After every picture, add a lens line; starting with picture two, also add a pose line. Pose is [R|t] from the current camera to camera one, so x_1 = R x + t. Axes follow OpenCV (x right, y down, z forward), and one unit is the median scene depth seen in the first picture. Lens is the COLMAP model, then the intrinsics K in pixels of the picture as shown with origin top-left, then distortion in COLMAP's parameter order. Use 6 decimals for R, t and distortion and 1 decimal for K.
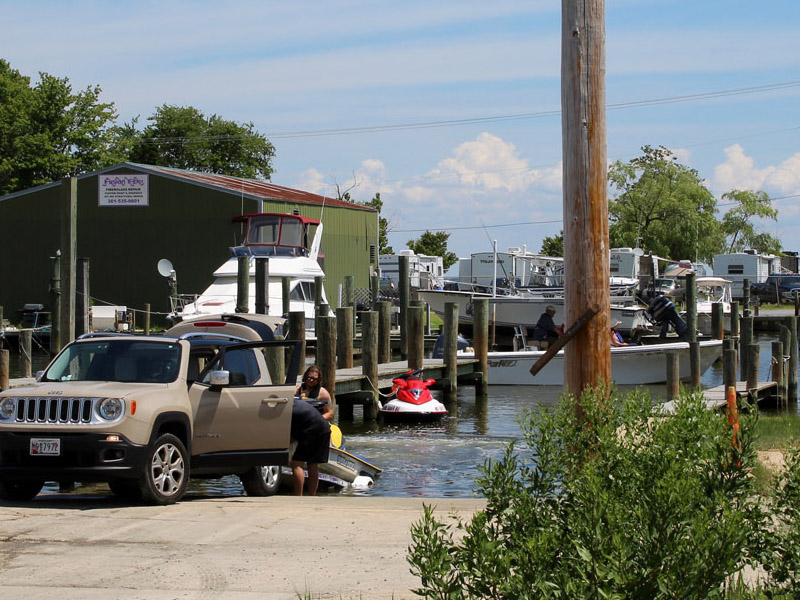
lens RADIAL K [[1587.5, 0, 400.0], [0, 1587.5, 300.7], [0, 0, 1]] dist [-0.004349, 0.000000]
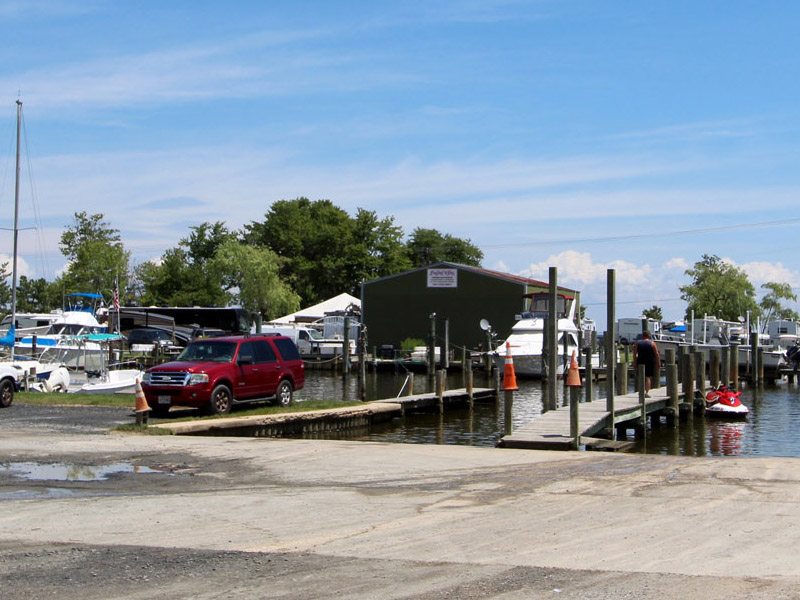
lens RADIAL K [[972.7, 0, 400.2], [0, 972.7, 299.6], [0, 0, 1]] dist [0.006307, 0.000000]
pose [[0.997875, 0.012052, -0.064033, -0.115562], [-0.015225, 0.998668, -0.049301, 0.003500], [0.063354, 0.050171, 0.996729, -0.021241]]
